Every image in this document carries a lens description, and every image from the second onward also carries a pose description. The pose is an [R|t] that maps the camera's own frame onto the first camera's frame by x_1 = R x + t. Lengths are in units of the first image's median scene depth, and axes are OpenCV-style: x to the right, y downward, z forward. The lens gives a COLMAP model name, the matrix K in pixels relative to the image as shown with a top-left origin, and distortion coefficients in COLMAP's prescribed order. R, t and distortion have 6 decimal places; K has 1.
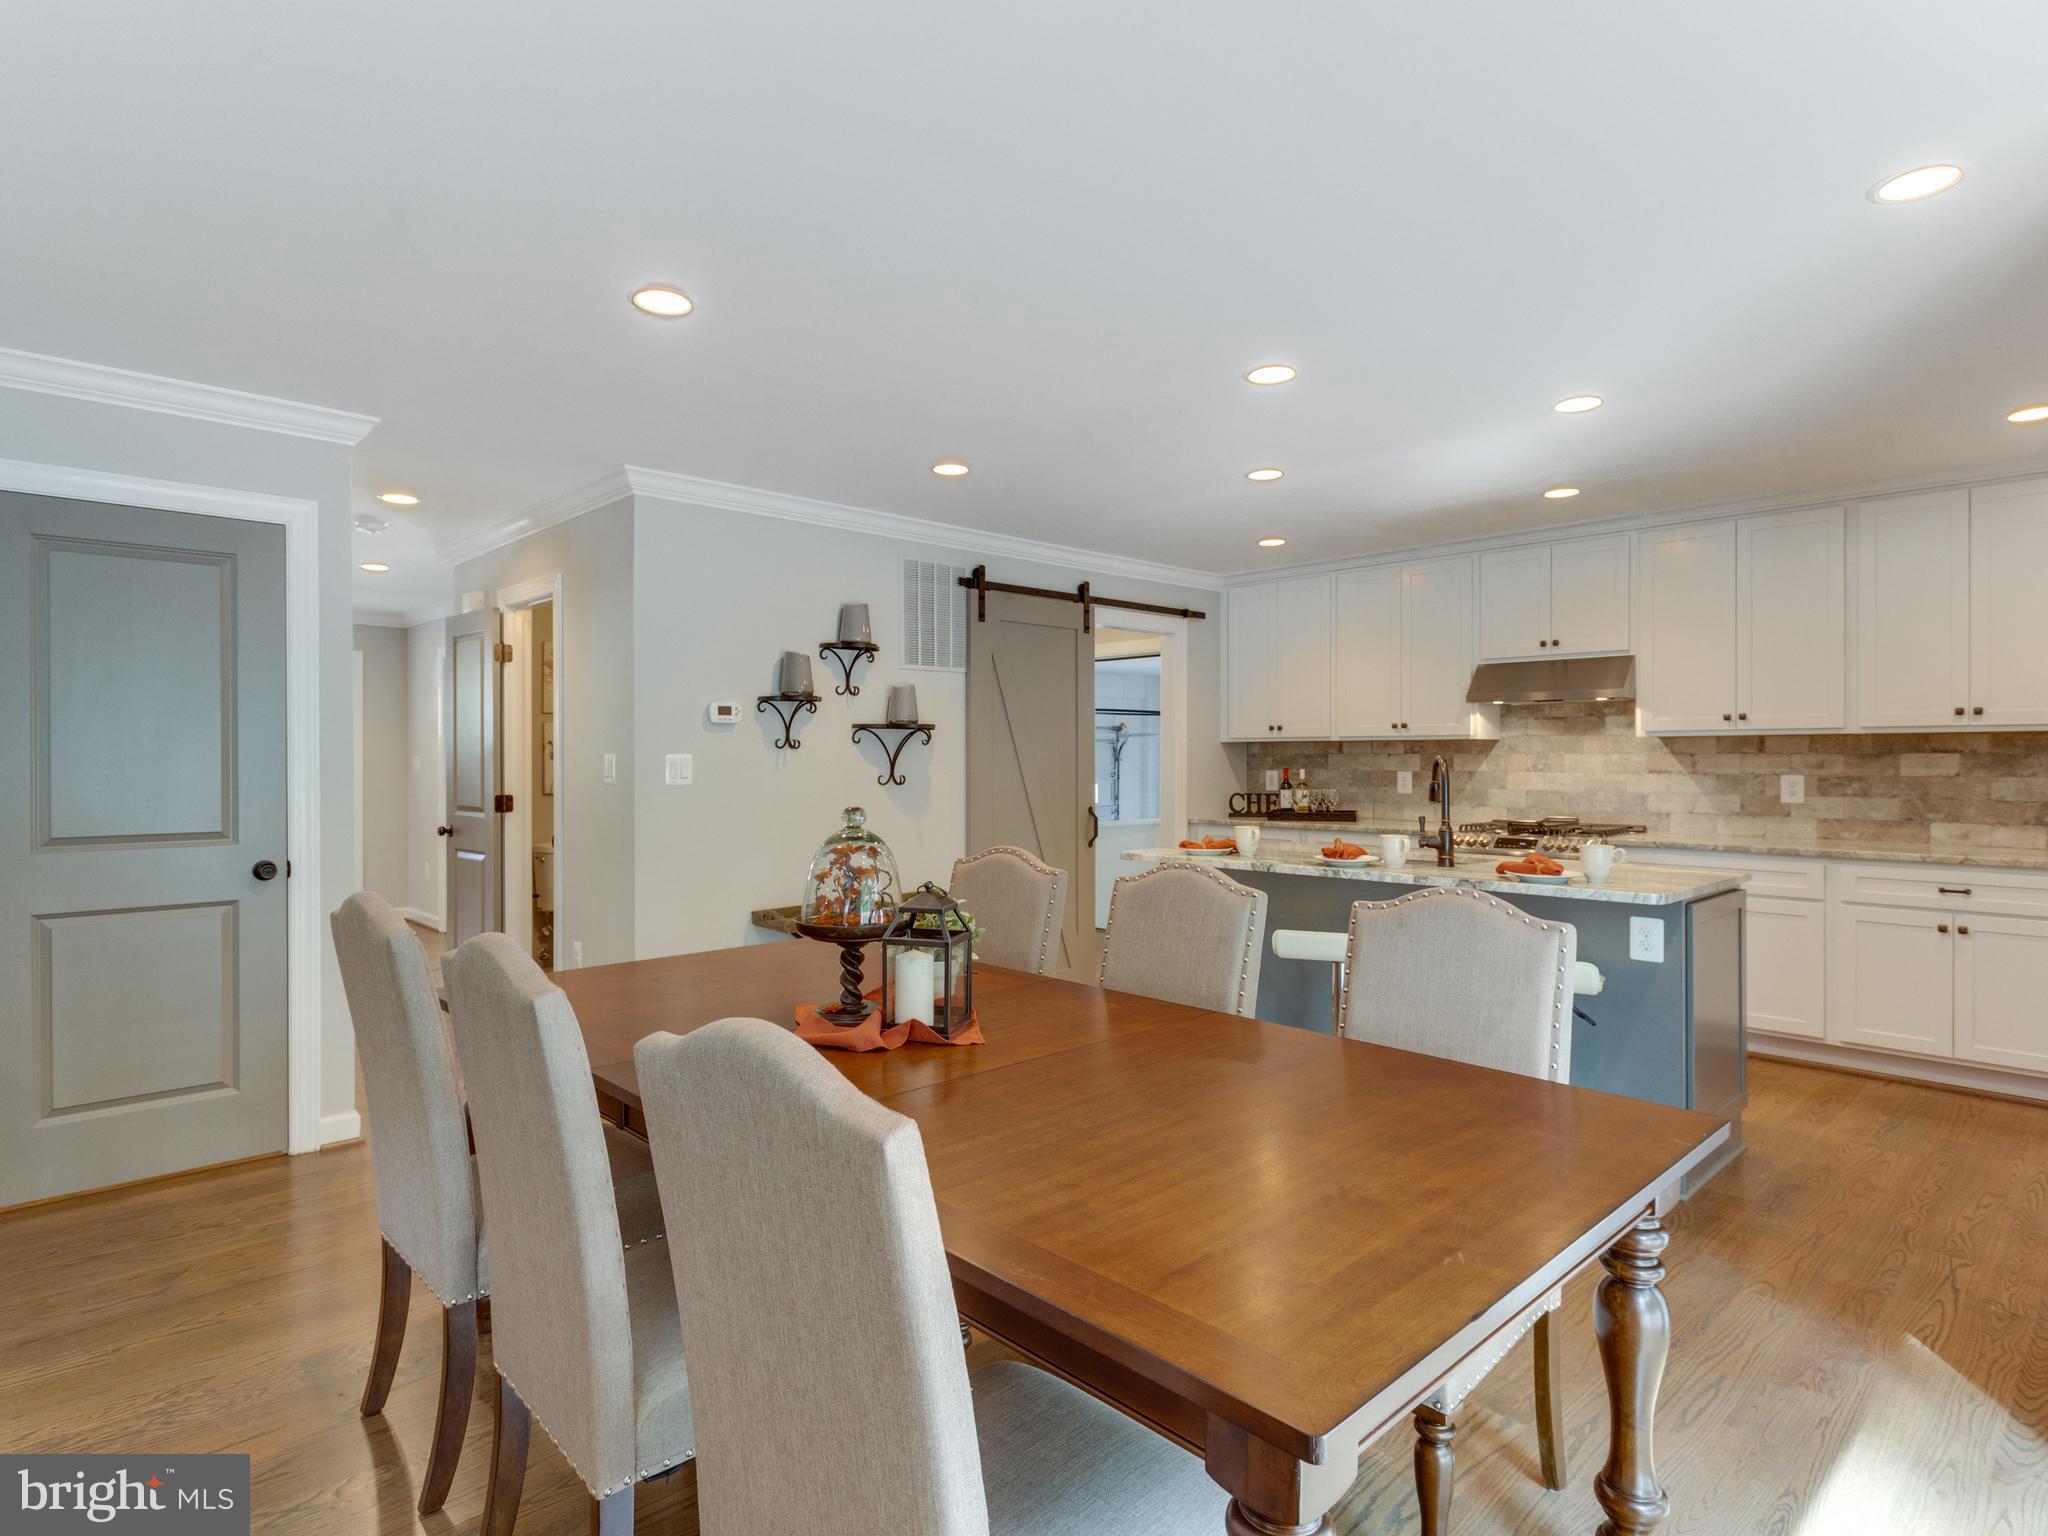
lens RADIAL K [[1118.5, 0, 1021.5], [0, 1118.5, 758.7], [0, 0, 1]] dist [0.012277, -0.006442]
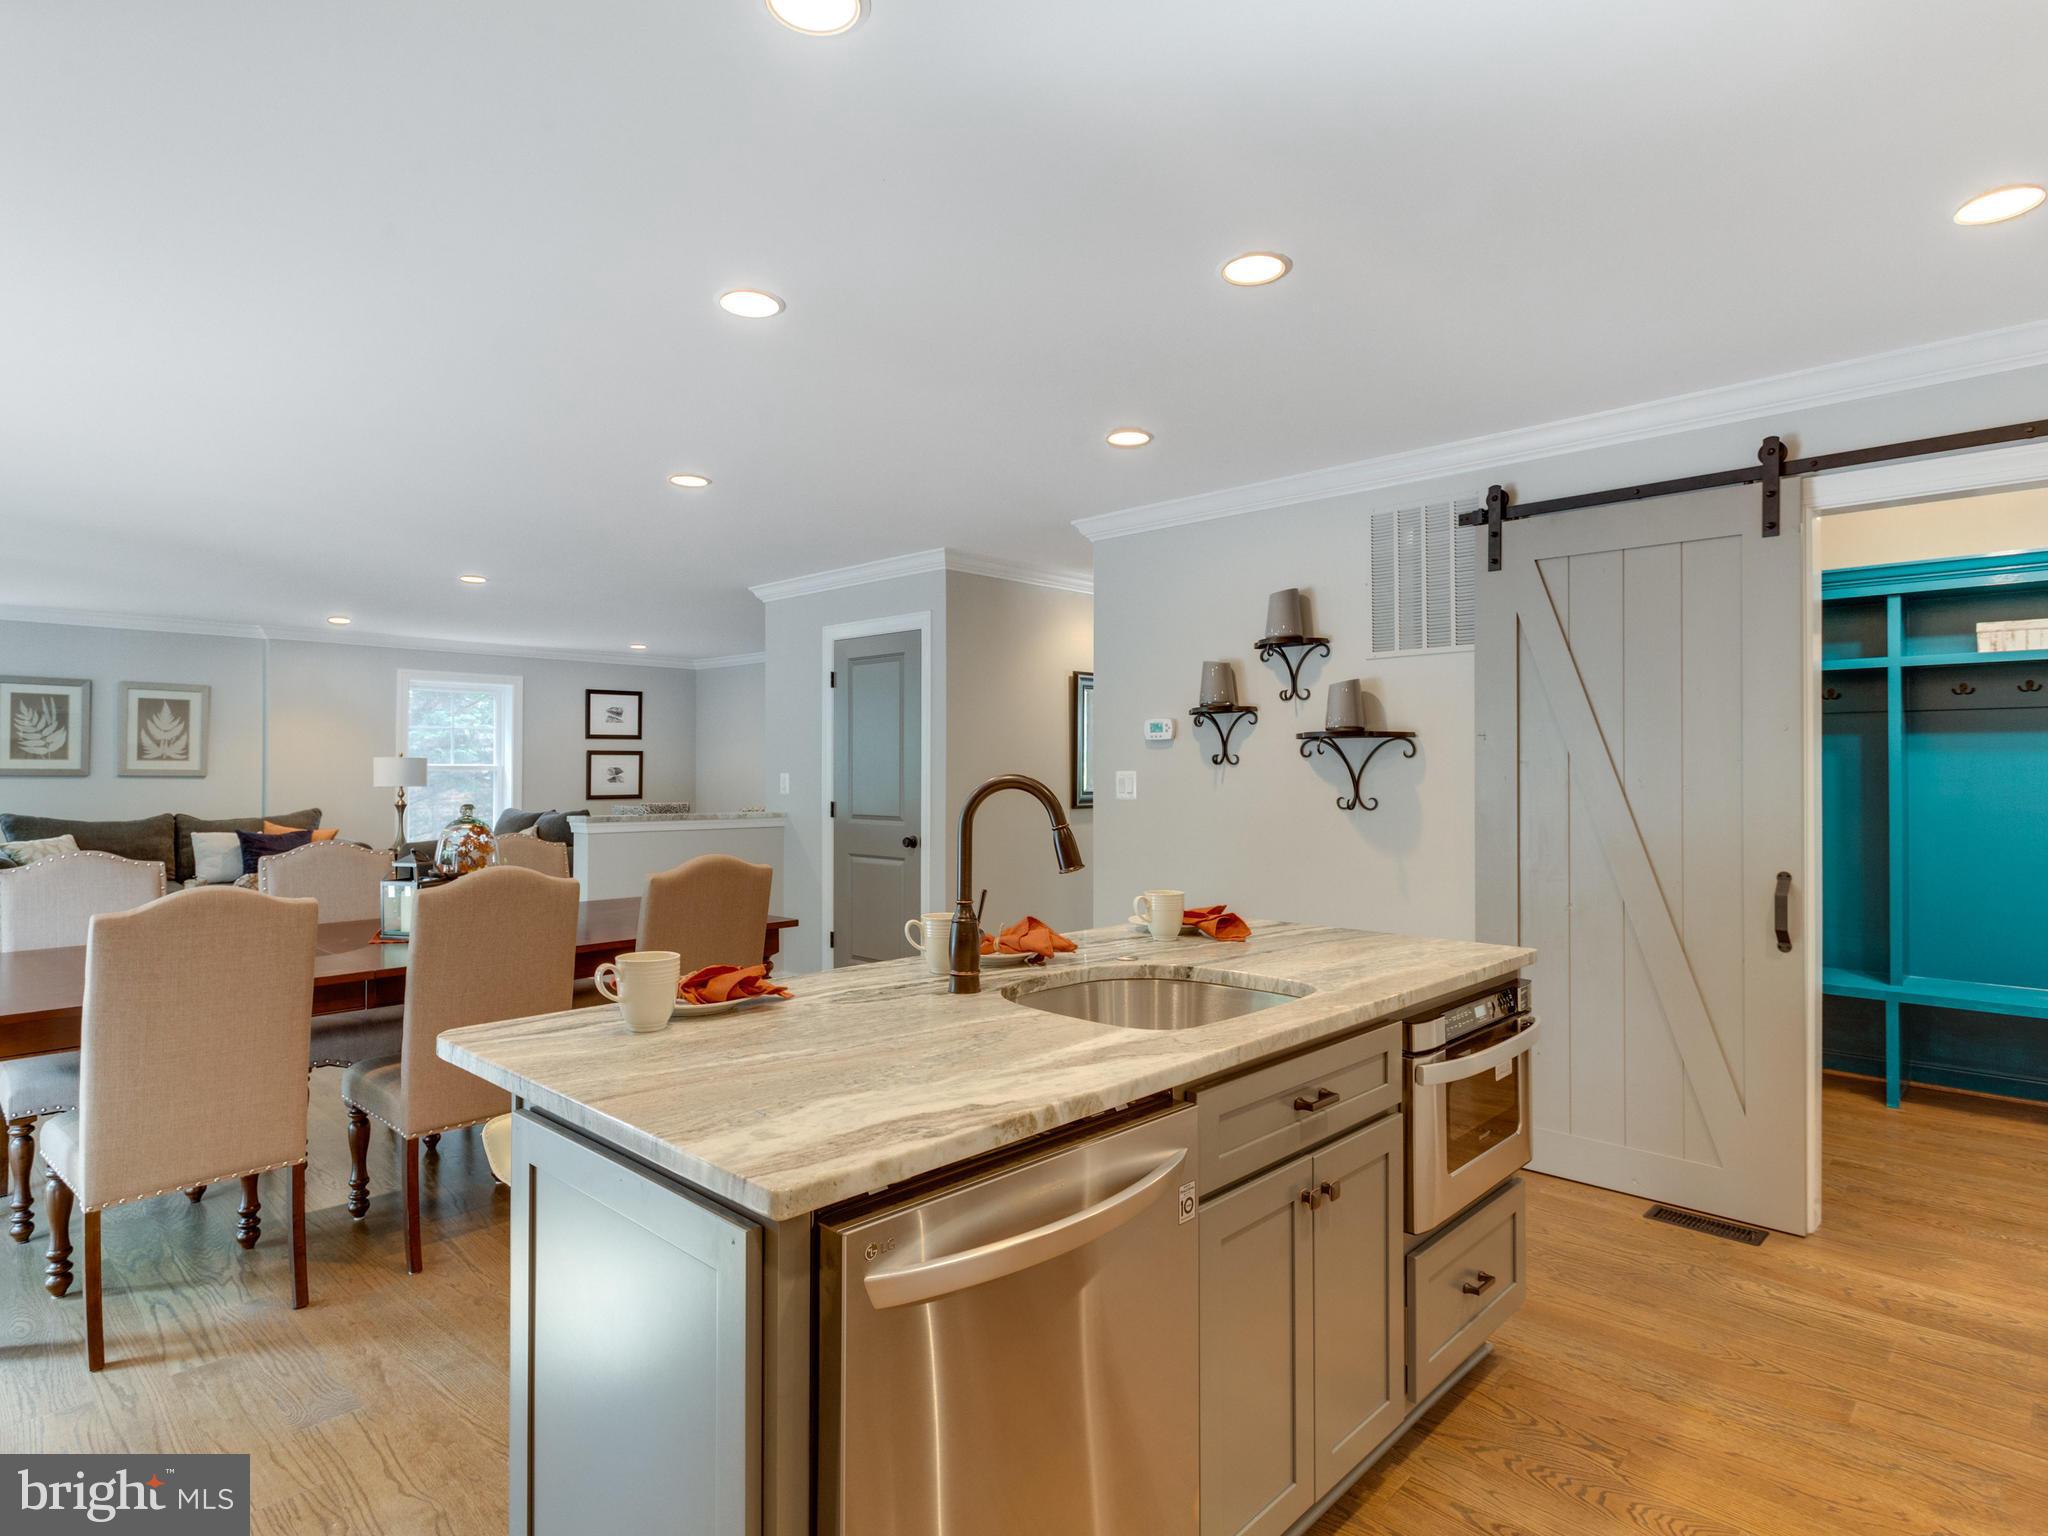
lens RADIAL K [[1118.5, 0, 1012.5], [0, 1118.5, 765.0], [0, 0, 1]] dist [0.012277, -0.006442]
pose [[0.040803, -0.006618, -0.999145, 0.666815], [-0.004092, 0.999969, -0.006790, -0.001673], [0.999159, 0.004365, 0.040775, 0.745953]]
